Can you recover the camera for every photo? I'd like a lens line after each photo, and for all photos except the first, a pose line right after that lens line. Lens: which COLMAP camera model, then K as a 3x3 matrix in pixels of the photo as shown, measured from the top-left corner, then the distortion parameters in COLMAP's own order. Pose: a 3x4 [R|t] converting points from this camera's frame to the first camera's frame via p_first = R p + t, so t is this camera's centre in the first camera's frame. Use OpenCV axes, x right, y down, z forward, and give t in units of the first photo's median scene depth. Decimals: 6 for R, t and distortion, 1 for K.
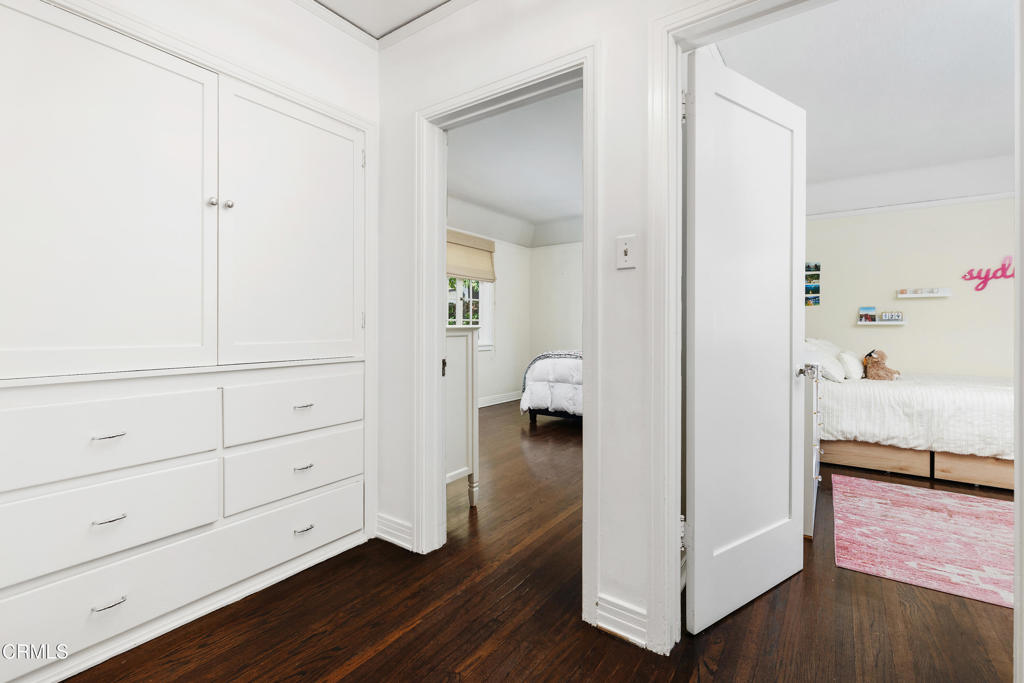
lens RADIAL K [[466.1, 0, 510.2], [0, 466.1, 325.0], [0, 0, 1]] dist [0.000716, 0.000632]
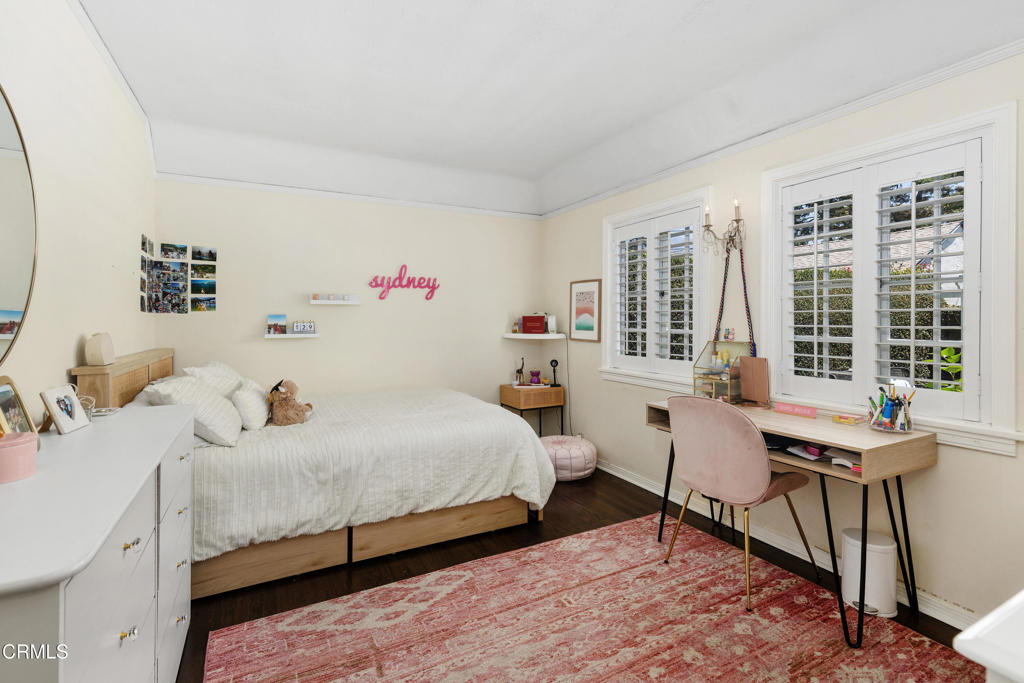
lens RADIAL K [[466.1, 0, 510.2], [0, 466.1, 325.0], [0, 0, 1]] dist [0.000716, 0.000632]
pose [[0.458148, -0.016249, 0.888728, 0.311044], [-0.001056, 0.999822, 0.018825, -0.043293], [-0.888876, -0.009563, 0.458049, 0.368546]]
